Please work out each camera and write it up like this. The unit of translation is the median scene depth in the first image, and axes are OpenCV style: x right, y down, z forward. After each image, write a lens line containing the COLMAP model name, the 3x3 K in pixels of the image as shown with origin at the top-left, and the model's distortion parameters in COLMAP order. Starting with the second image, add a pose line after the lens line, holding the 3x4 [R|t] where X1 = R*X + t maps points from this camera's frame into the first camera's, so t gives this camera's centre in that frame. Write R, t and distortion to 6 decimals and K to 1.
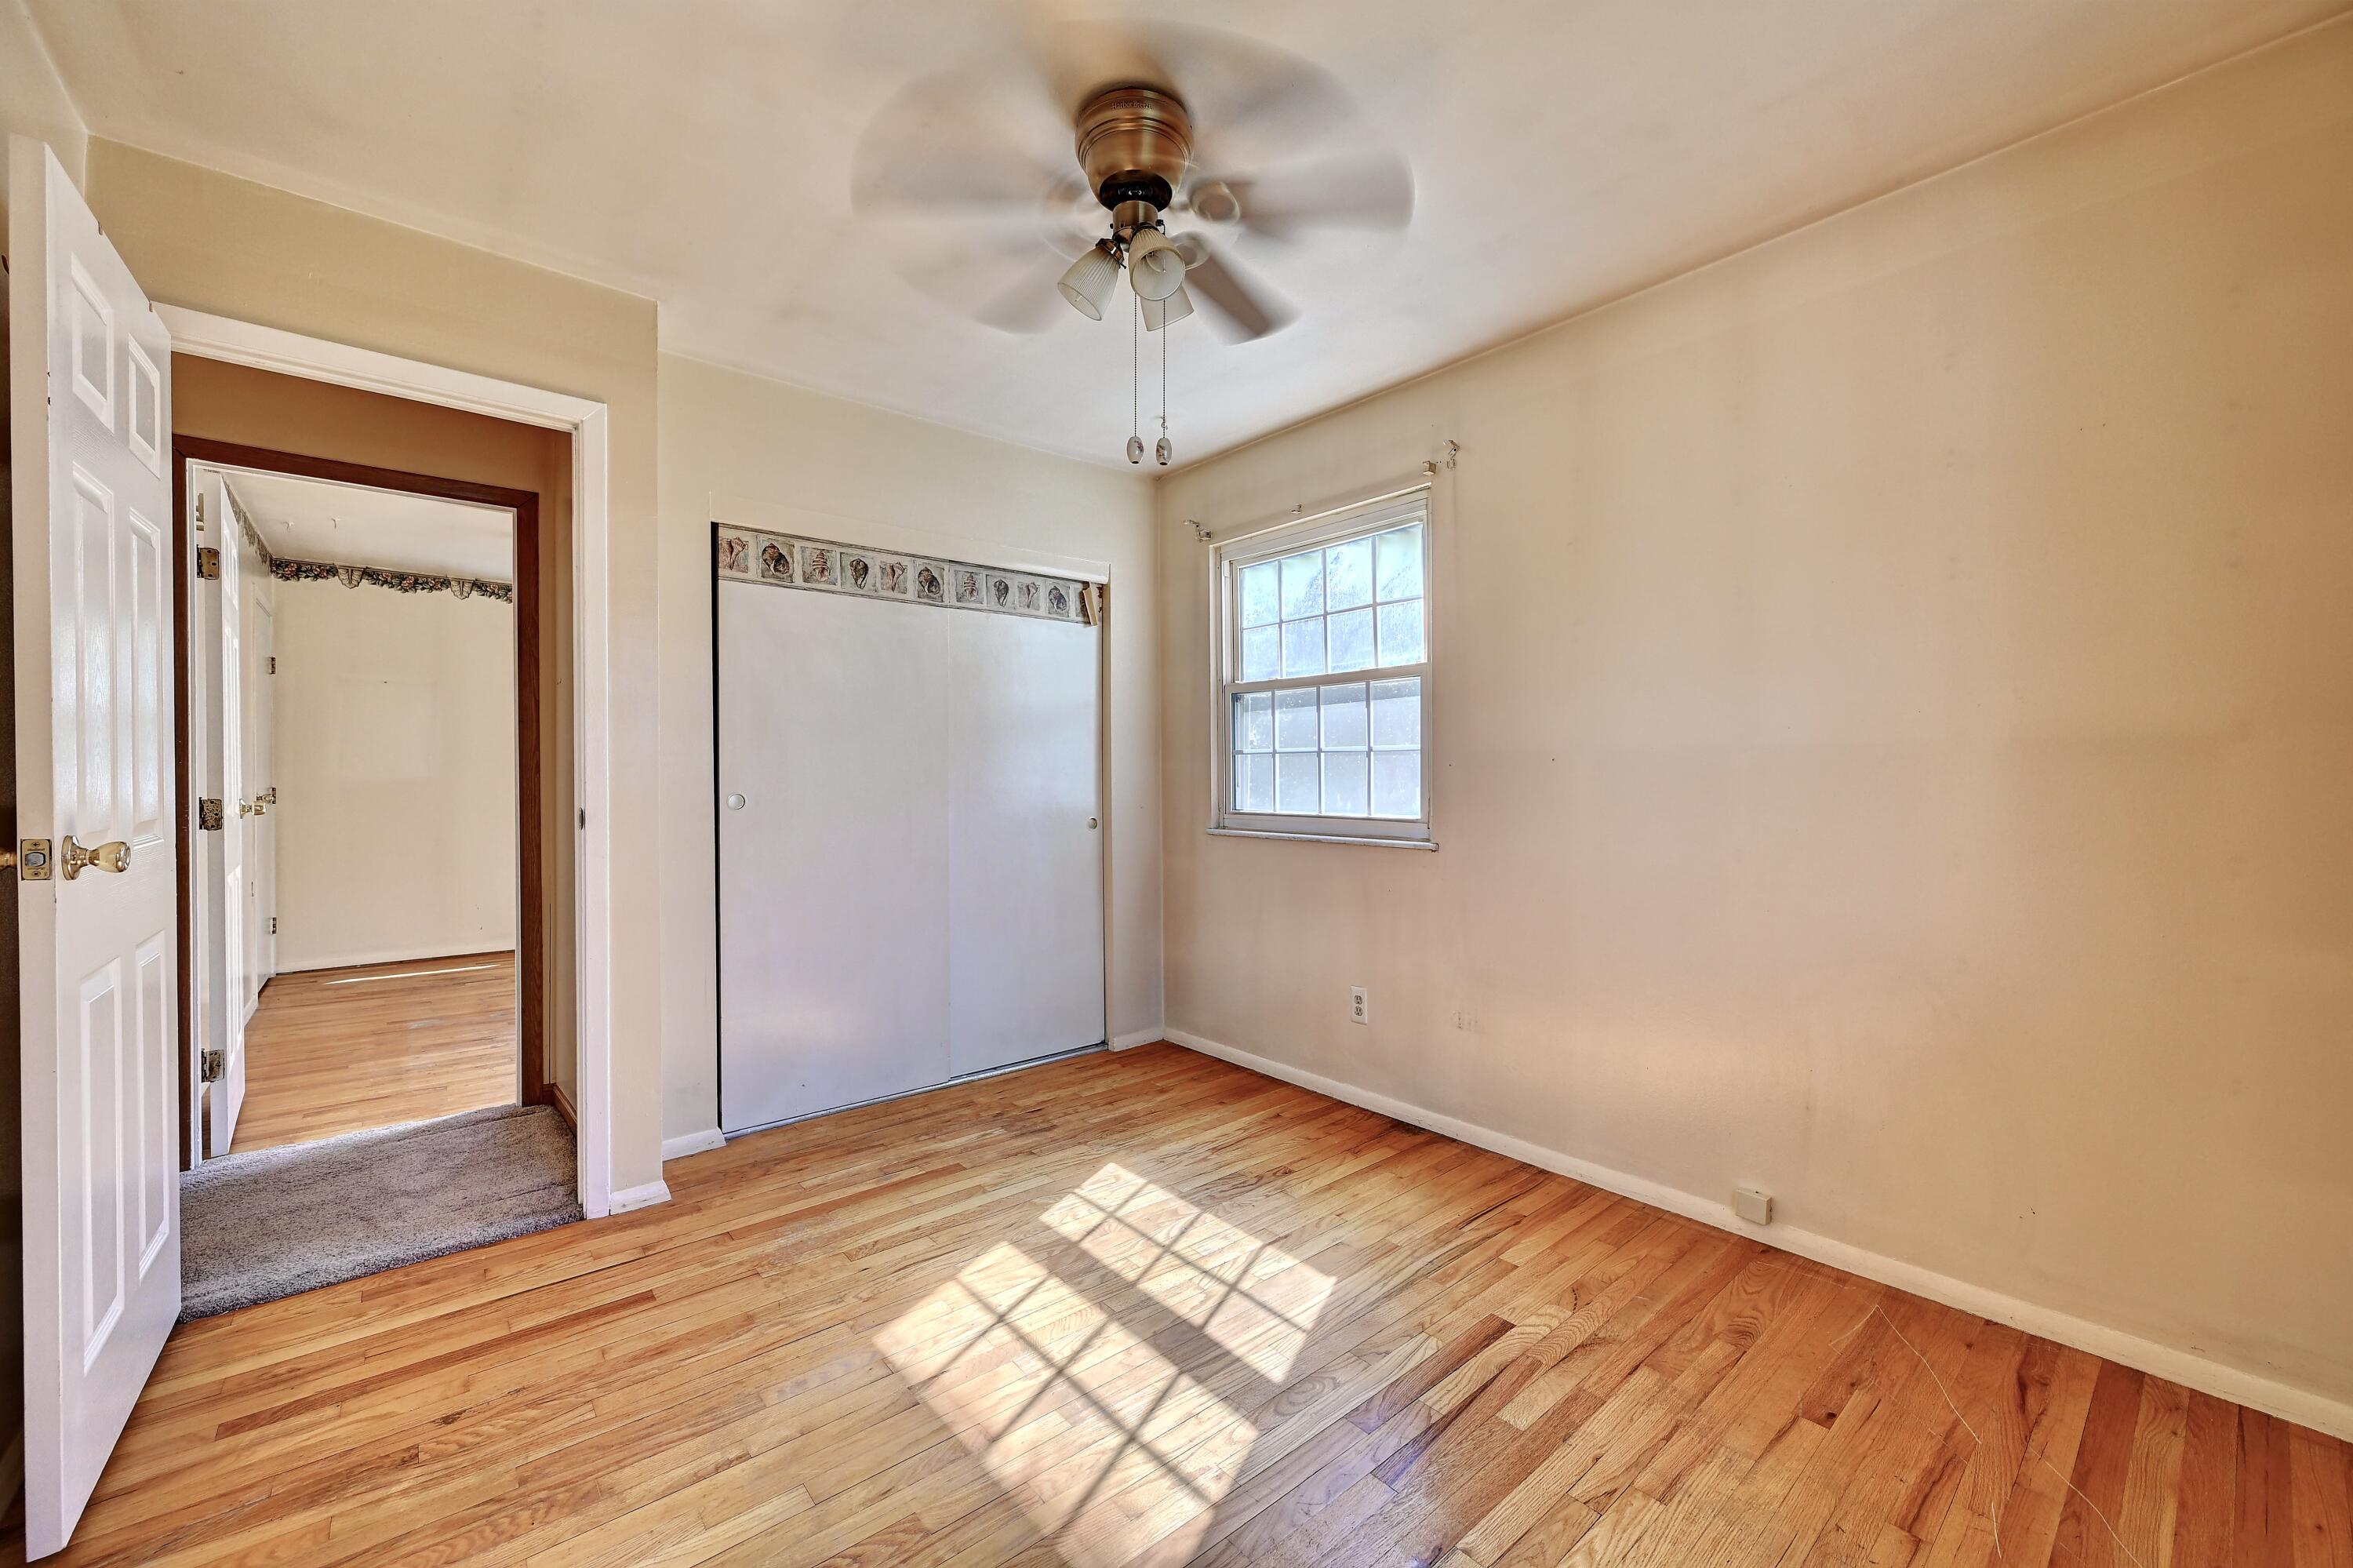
lens RADIAL K [[915.3, 0, 1162.1], [0, 915.3, 780.5], [0, 0, 1]] dist [0.003714, 0.000319]
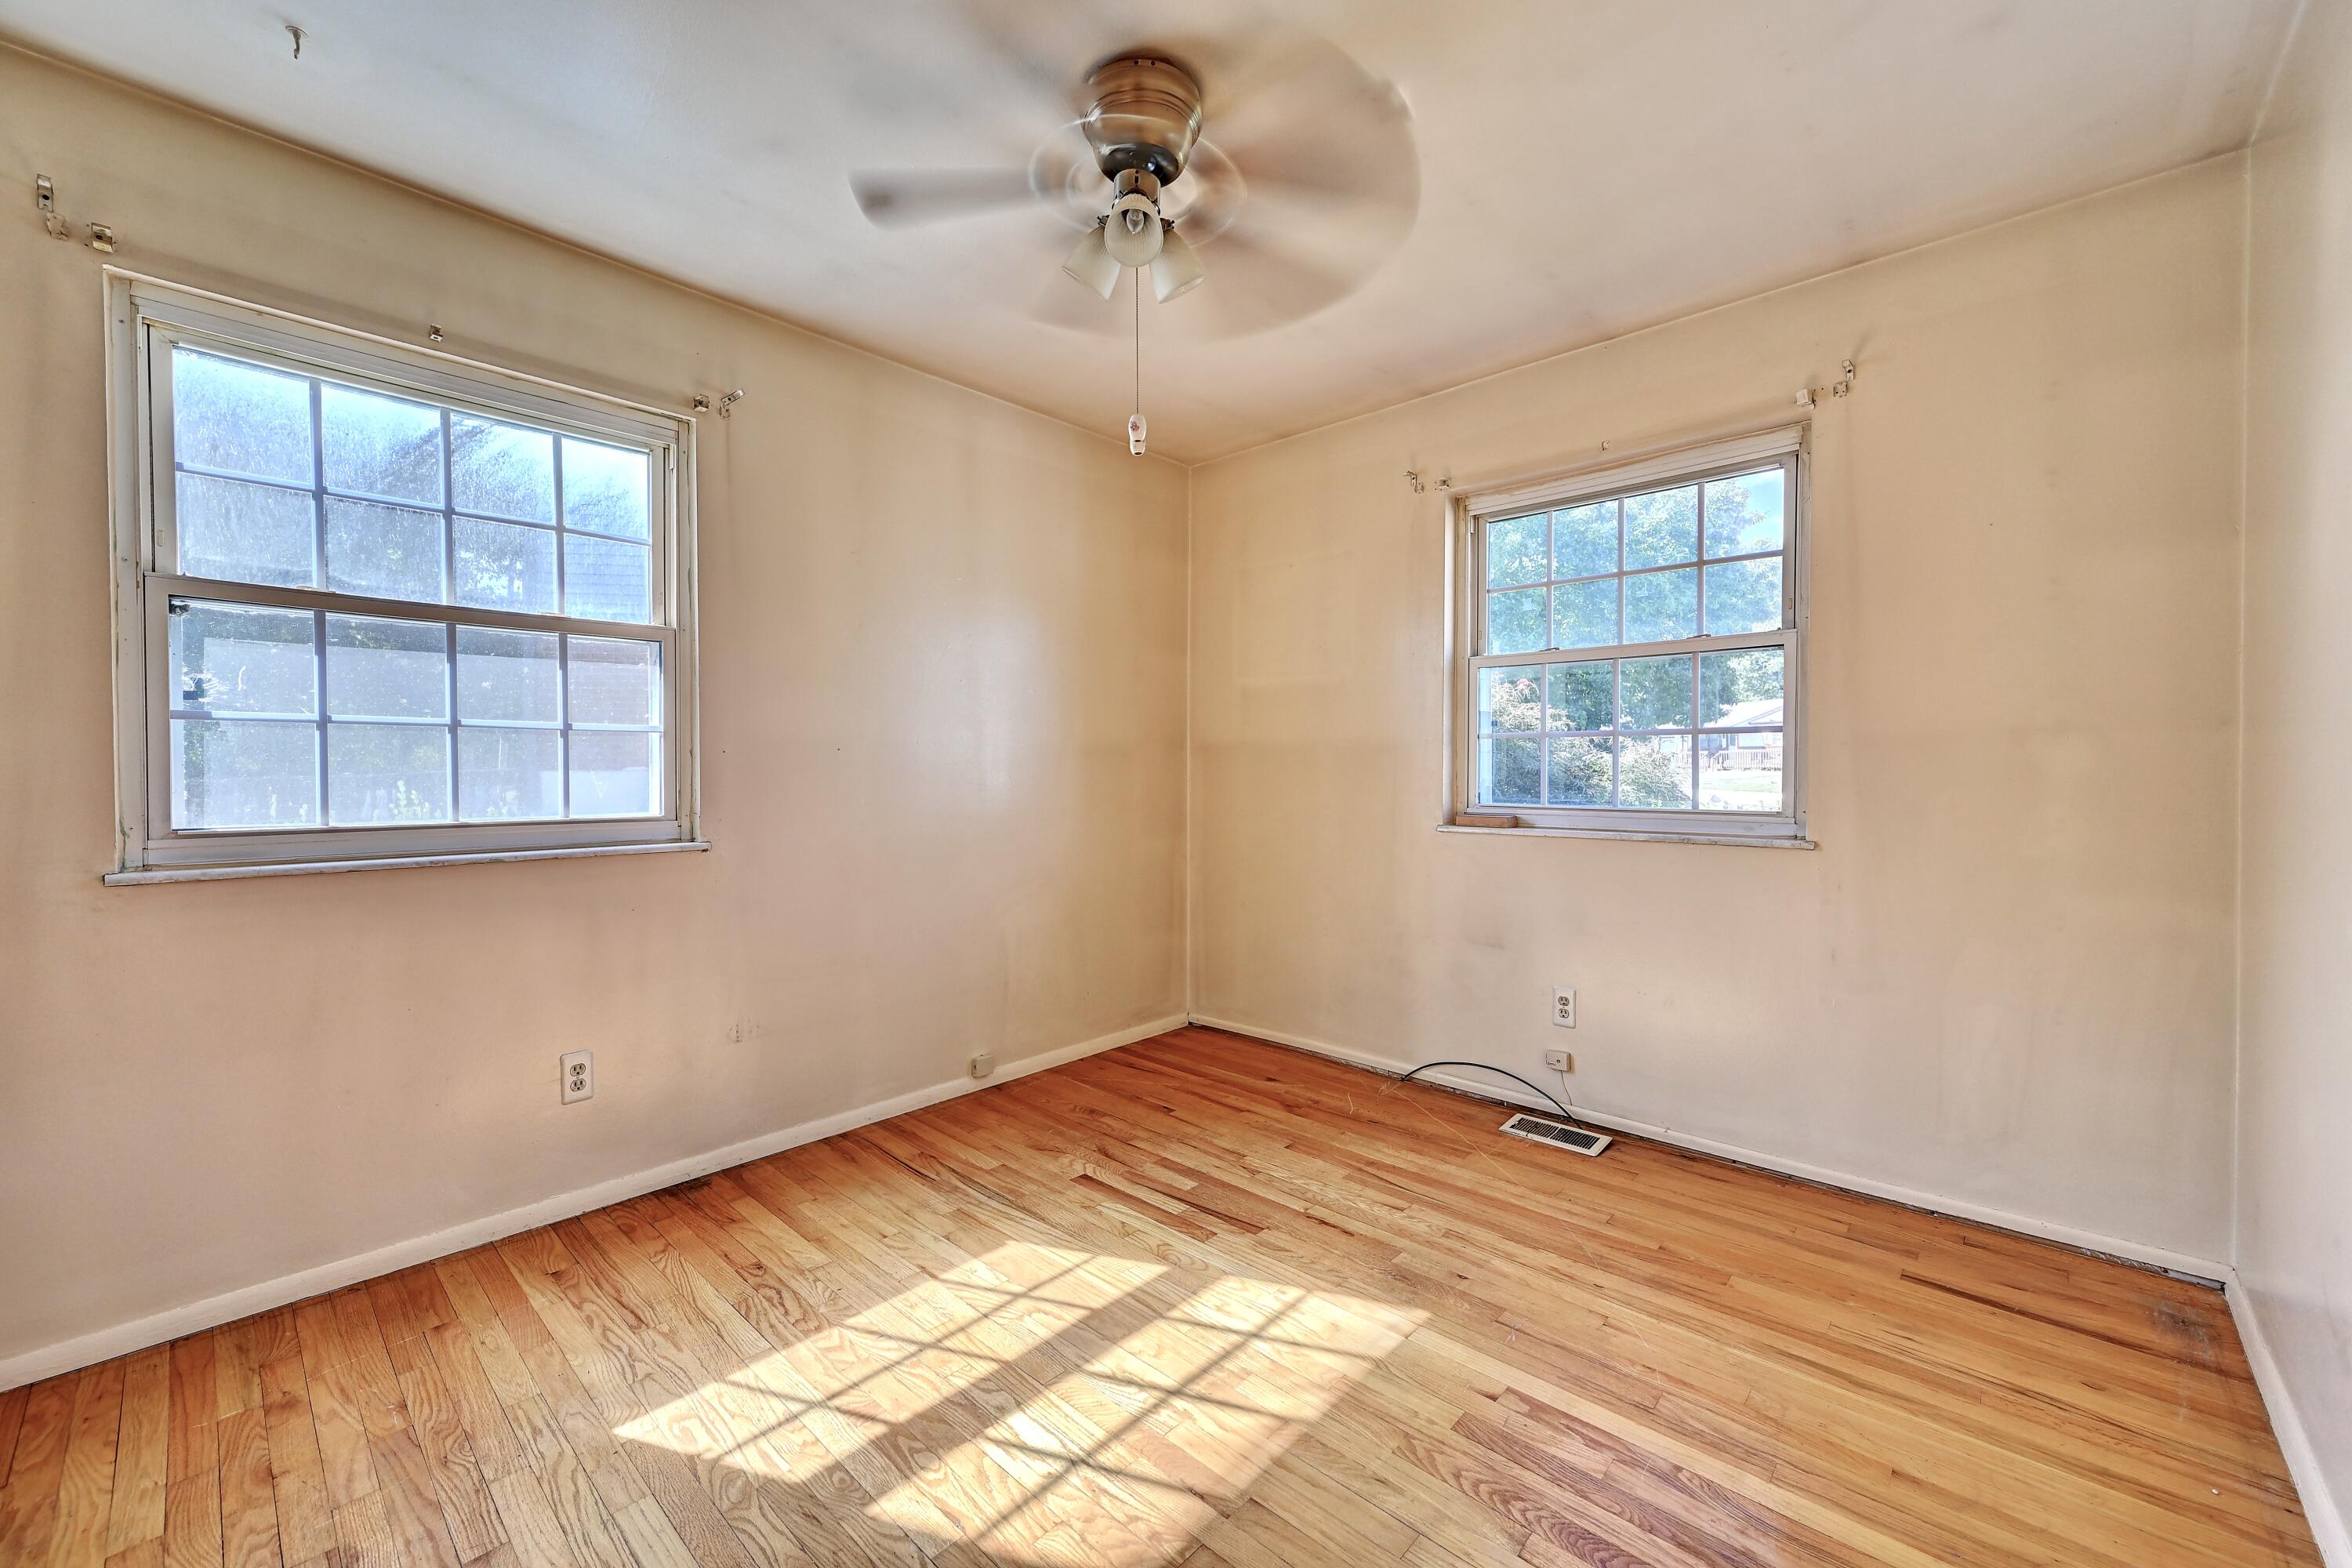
lens RADIAL K [[914.8, 0, 1193.7], [0, 914.8, 784.1], [0, 0, 1]] dist [0.003714, 0.000319]
pose [[-0.133535, -0.012084, 0.990970, -0.742320], [0.007602, 0.999884, 0.013217, 0.007798], [-0.991015, 0.009298, -0.133428, 0.790668]]
